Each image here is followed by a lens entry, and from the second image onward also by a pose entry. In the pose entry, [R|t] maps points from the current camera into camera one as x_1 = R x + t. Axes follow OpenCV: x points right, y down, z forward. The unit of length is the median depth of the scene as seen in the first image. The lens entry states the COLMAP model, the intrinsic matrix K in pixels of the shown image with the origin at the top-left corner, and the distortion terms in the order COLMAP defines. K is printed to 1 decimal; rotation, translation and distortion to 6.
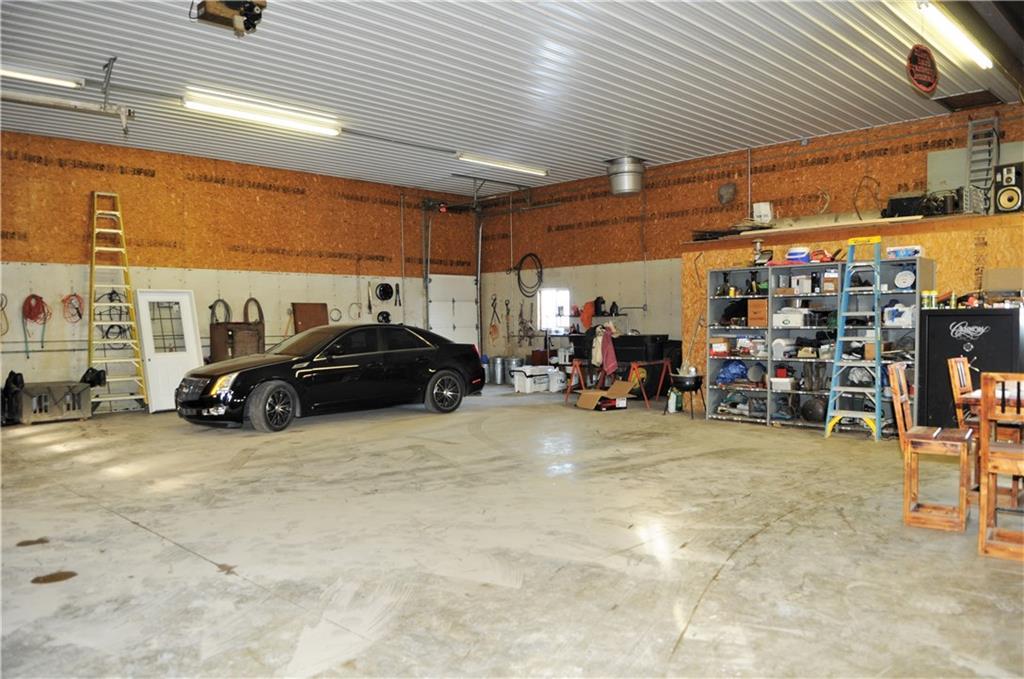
lens RADIAL K [[760.0, 0, 509.3], [0, 760.0, 350.3], [0, 0, 1]] dist [-0.027069, -0.032154]
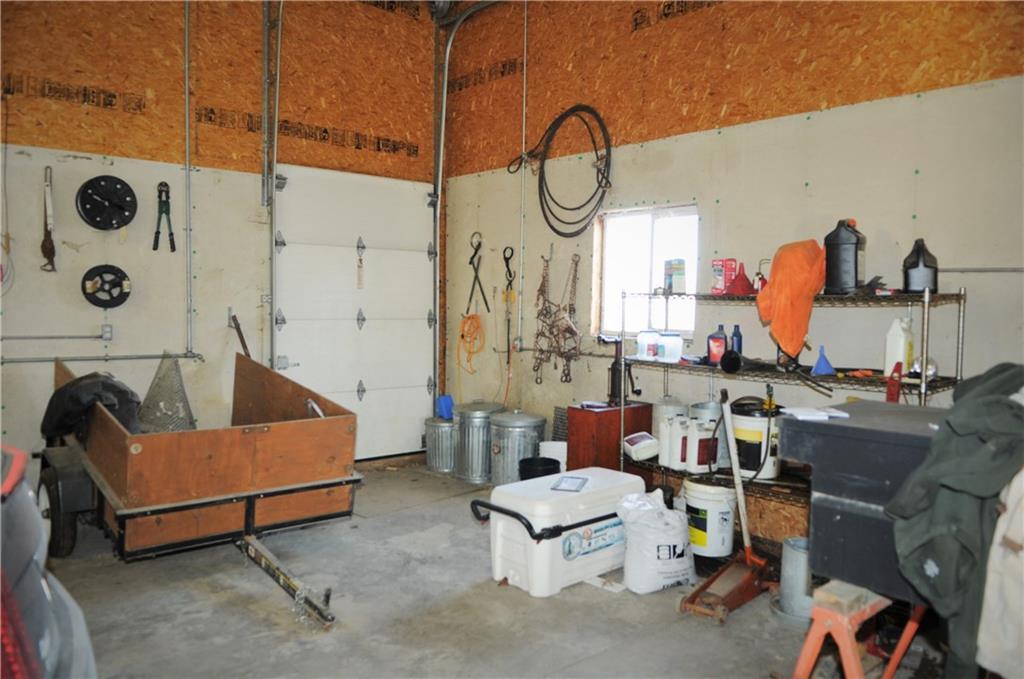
lens RADIAL K [[760.0, 0, 509.3], [0, 760.0, 350.3], [0, 0, 1]] dist [-0.027069, -0.032154]
pose [[0.996495, 0.035019, -0.075968, 0.043137], [-0.032913, 0.999043, 0.028794, -0.045517], [0.076904, -0.026193, 0.996694, 1.048993]]
